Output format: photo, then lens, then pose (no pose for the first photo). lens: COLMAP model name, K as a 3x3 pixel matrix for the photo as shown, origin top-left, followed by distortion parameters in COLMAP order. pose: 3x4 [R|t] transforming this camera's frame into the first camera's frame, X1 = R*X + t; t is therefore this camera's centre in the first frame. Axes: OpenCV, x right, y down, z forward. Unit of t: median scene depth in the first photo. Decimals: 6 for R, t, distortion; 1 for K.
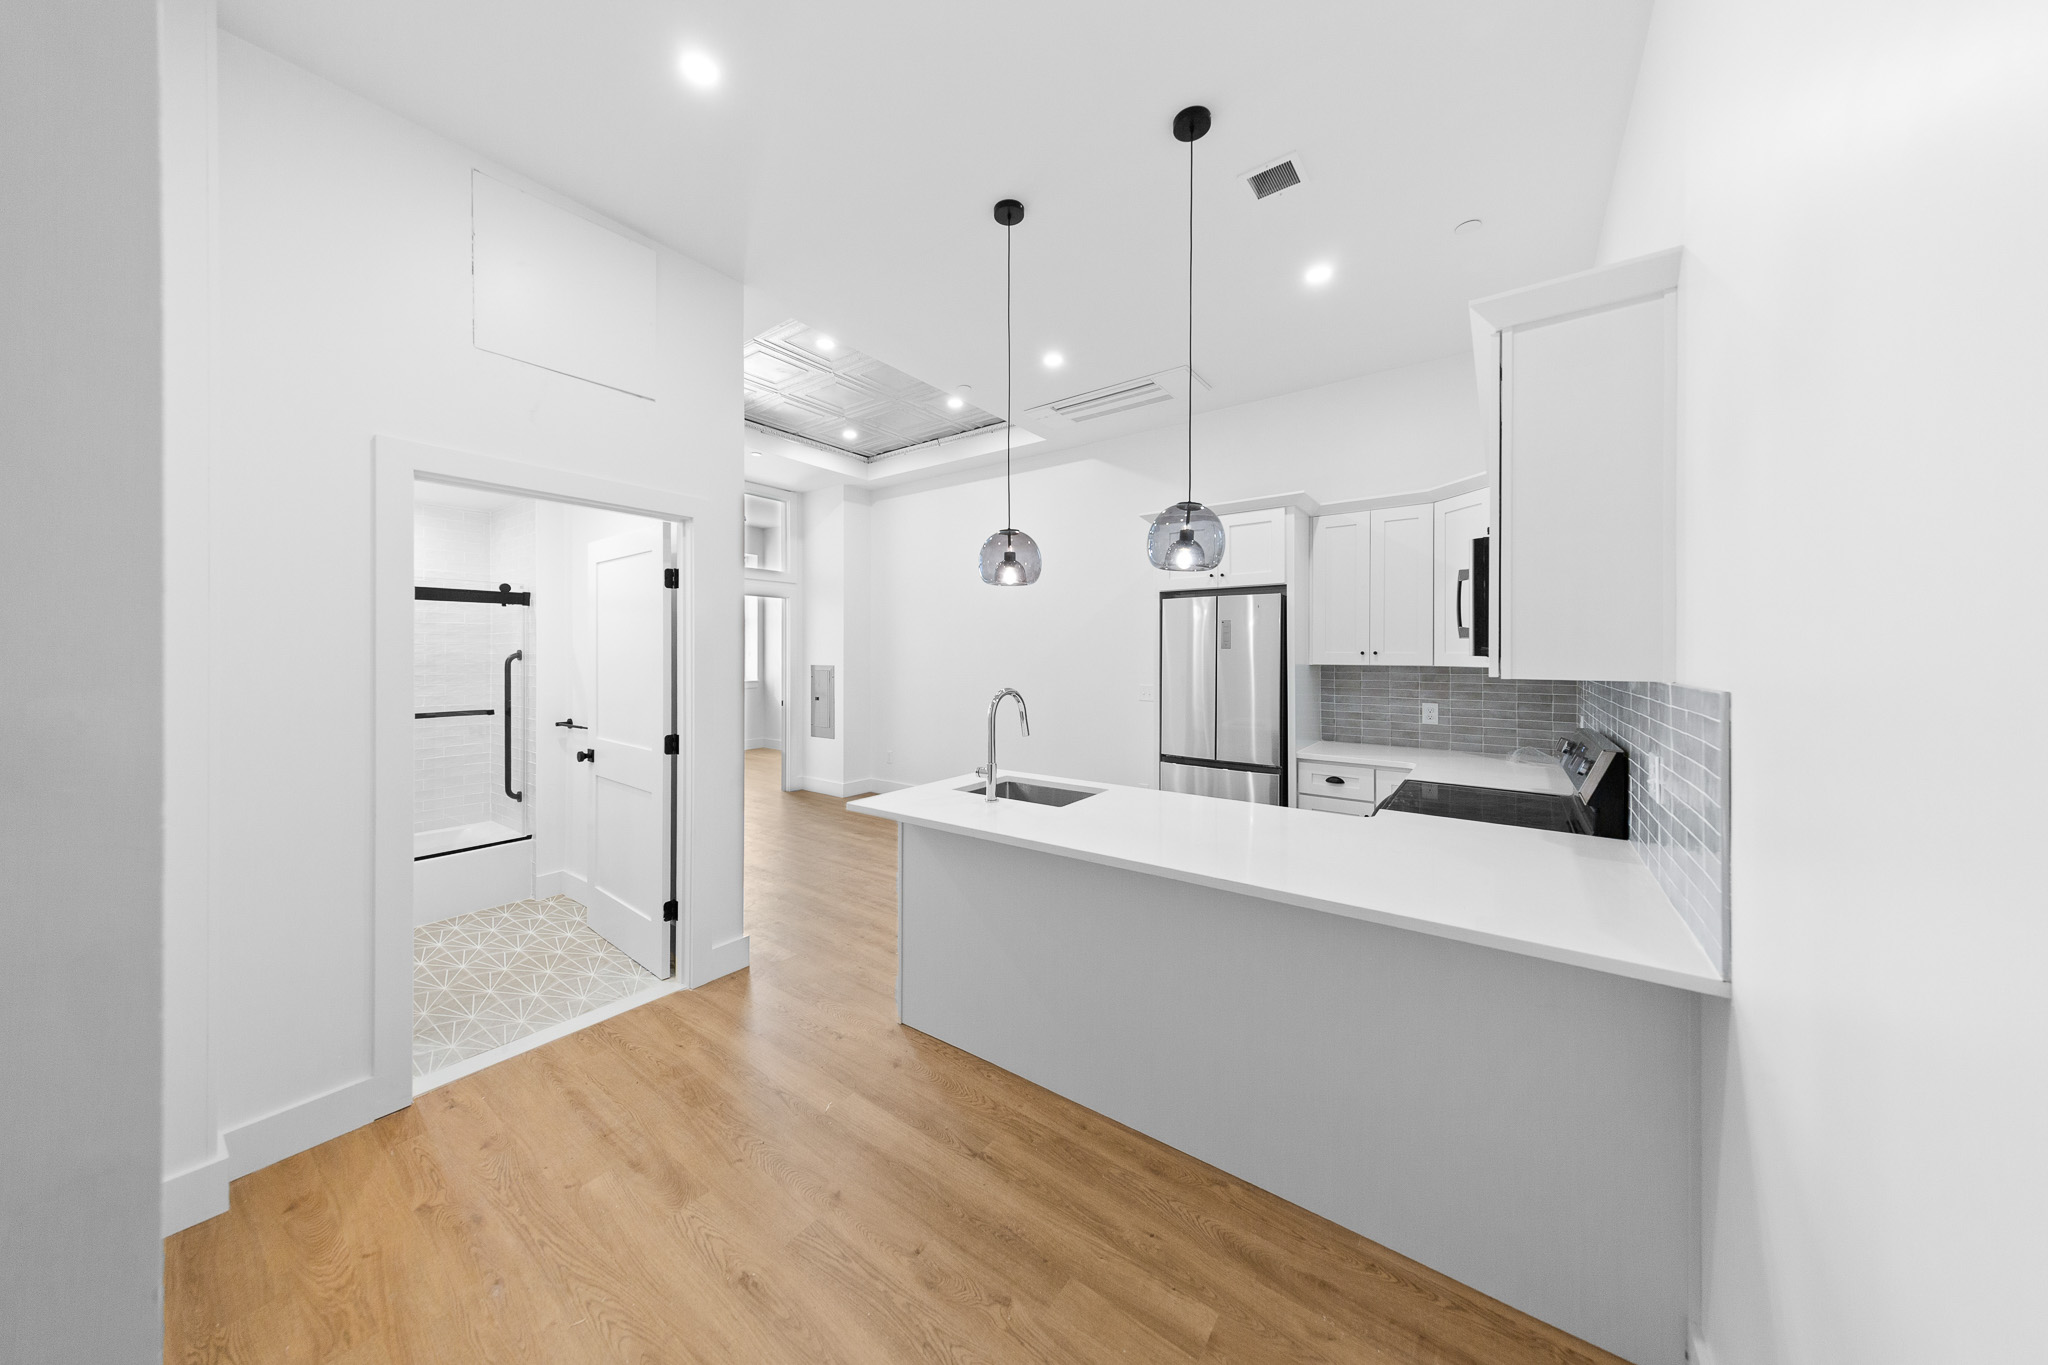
lens RADIAL K [[680.5, 0, 997.8], [0, 680.5, 647.9], [0, 0, 1]] dist [0.009393, -0.000268]
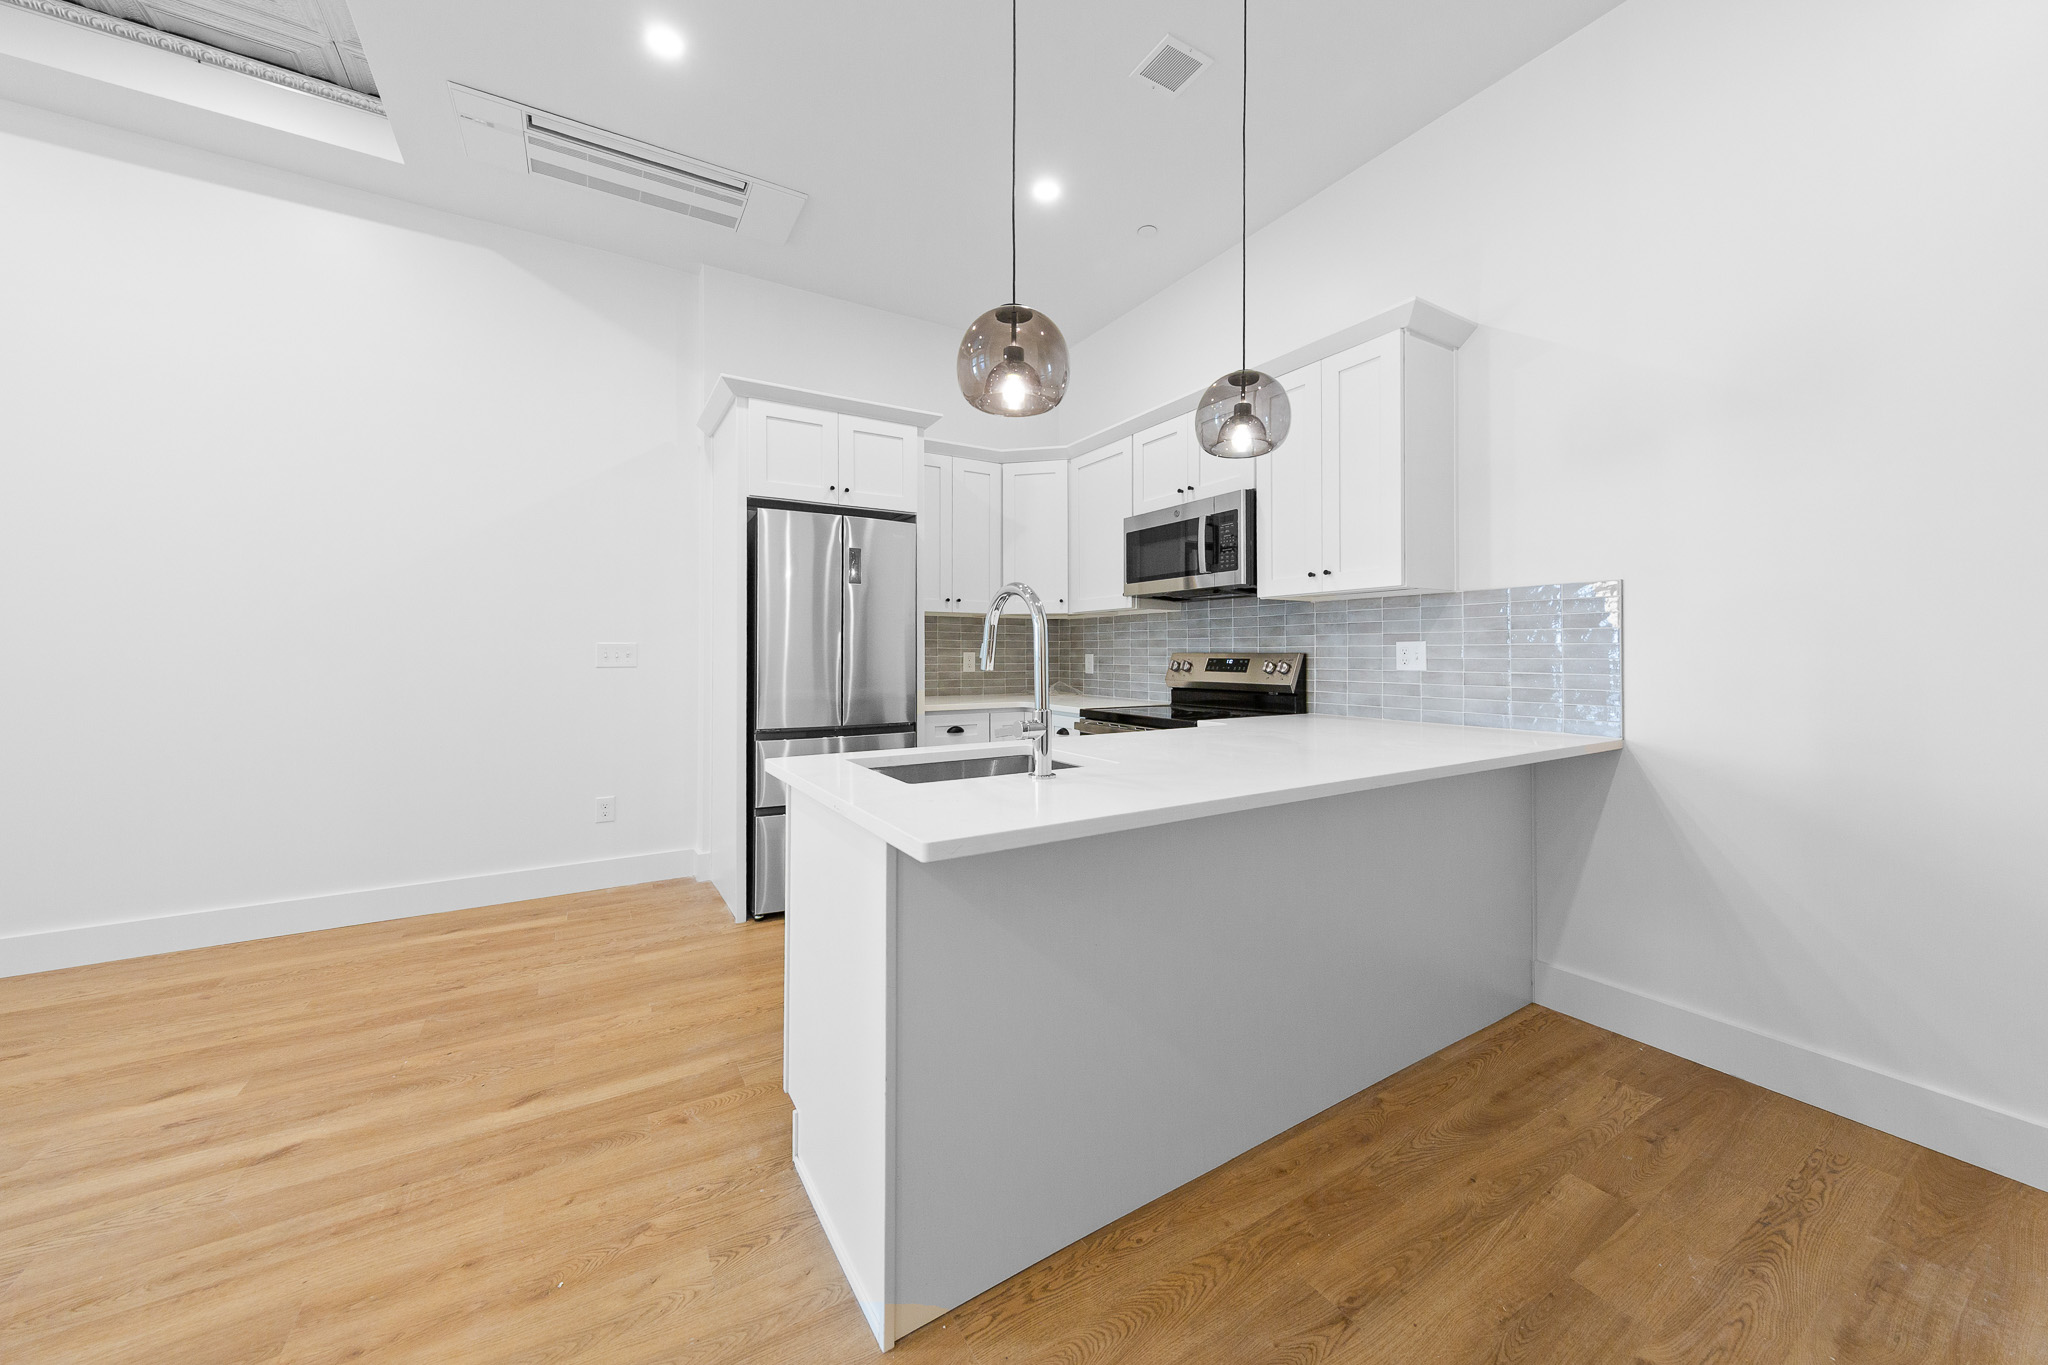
lens RADIAL K [[706.6, 0, 1044.1], [0, 706.6, 648.1], [0, 0, 1]] dist [0.008353, -0.000193]
pose [[0.357395, 0.005057, 0.933940, -0.444501], [-0.011241, 0.999936, -0.001112, 0.094465], [-0.933886, -0.010101, 0.357429, 0.636258]]
